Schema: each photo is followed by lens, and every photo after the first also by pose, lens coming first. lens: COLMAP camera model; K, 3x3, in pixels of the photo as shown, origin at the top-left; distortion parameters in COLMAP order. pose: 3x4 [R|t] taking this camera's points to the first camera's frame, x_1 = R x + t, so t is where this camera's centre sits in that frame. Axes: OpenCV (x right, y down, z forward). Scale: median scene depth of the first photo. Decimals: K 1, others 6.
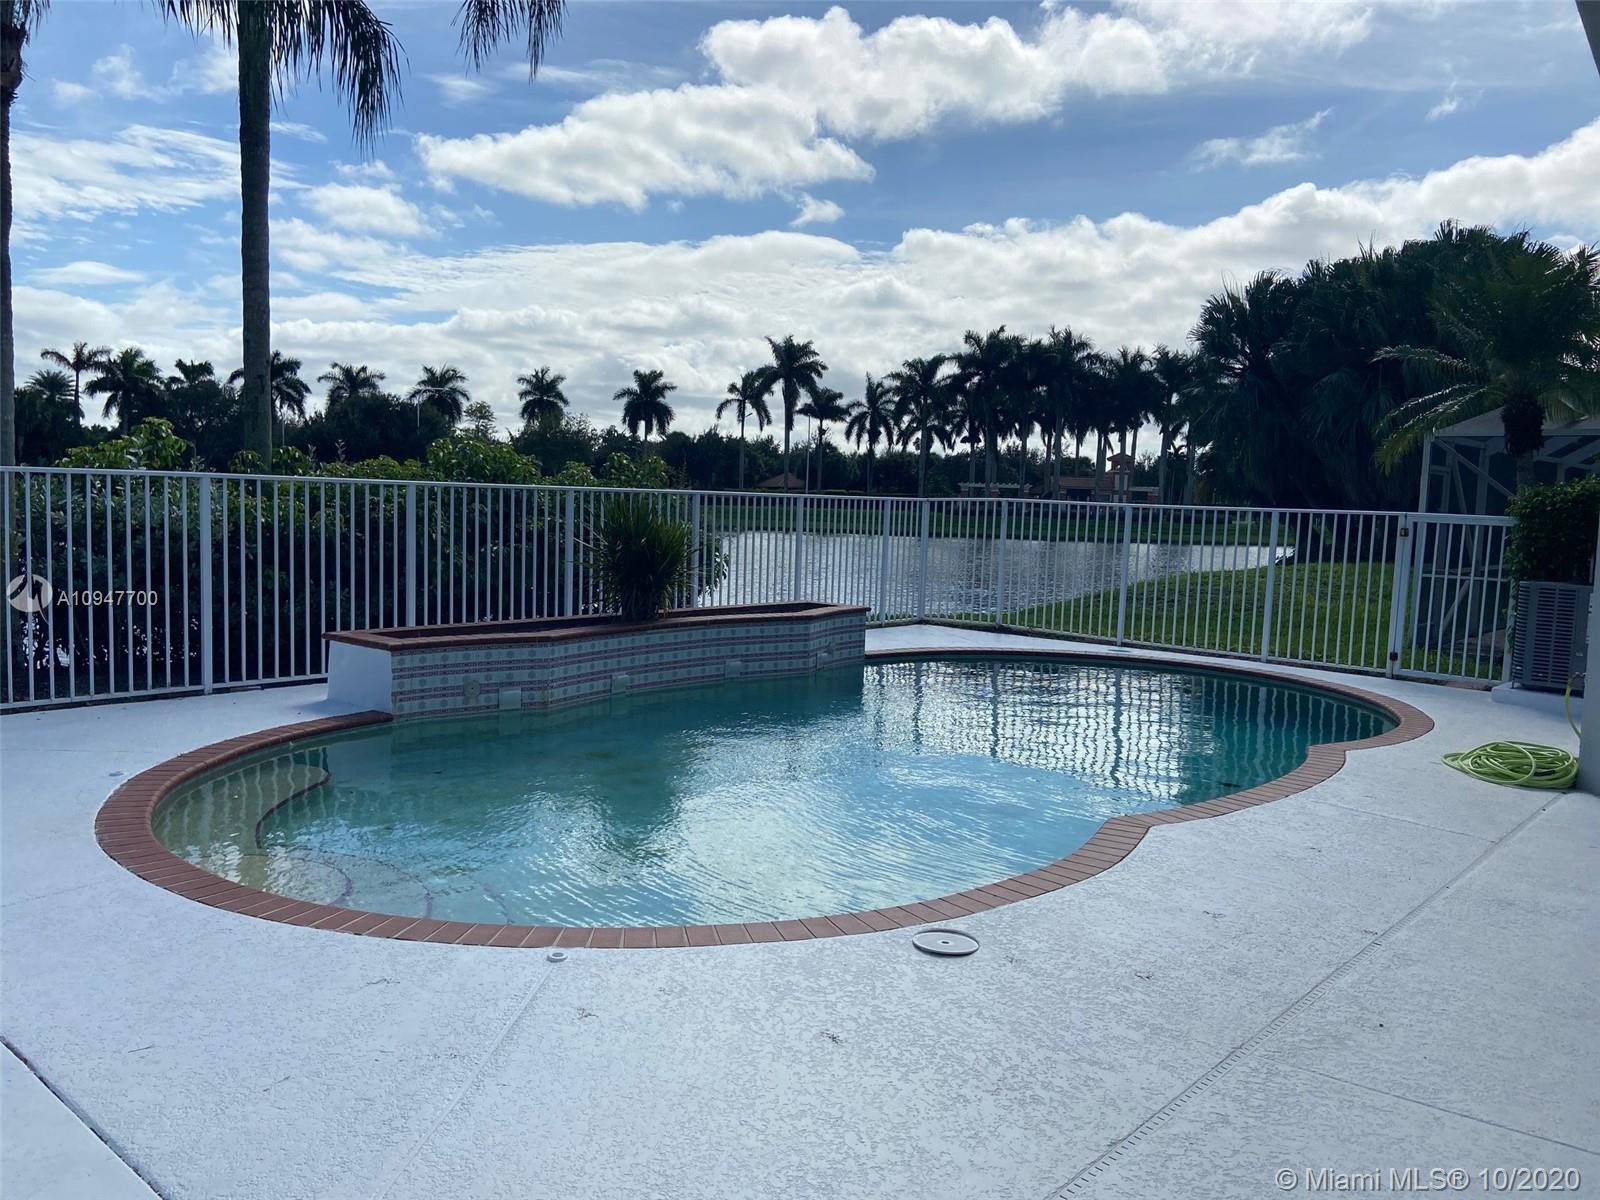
lens RADIAL K [[1202.2, 0, 785.3], [0, 1202.2, 598.4], [0, 0, 1]] dist [0.117111, -0.143501]
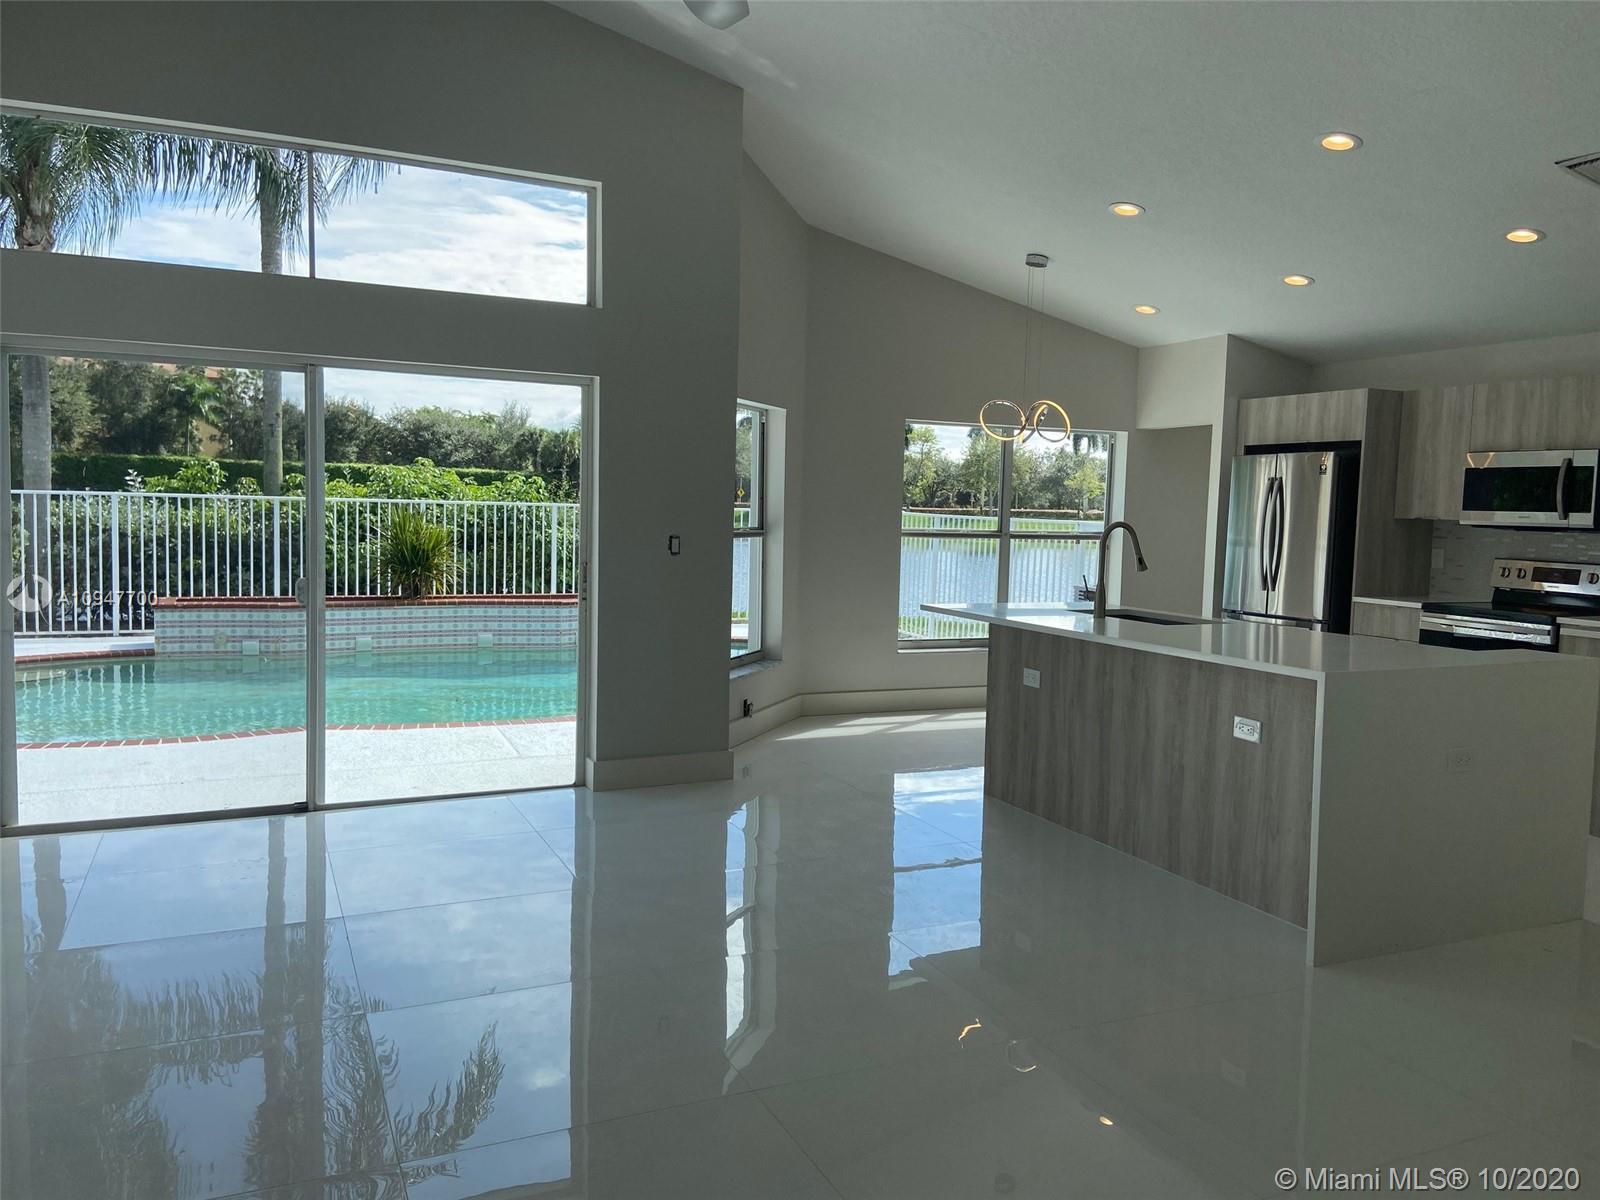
lens RADIAL K [[1202.2, 0, 800.9], [0, 1202.2, 590.8], [0, 0, 1]] dist [0.117111, -0.143501]
pose [[0.916976, 0.021180, -0.398380, 0.679208], [-0.030076, 0.999418, -0.016092, 0.014068], [0.397807, 0.026737, 0.917079, -0.052736]]
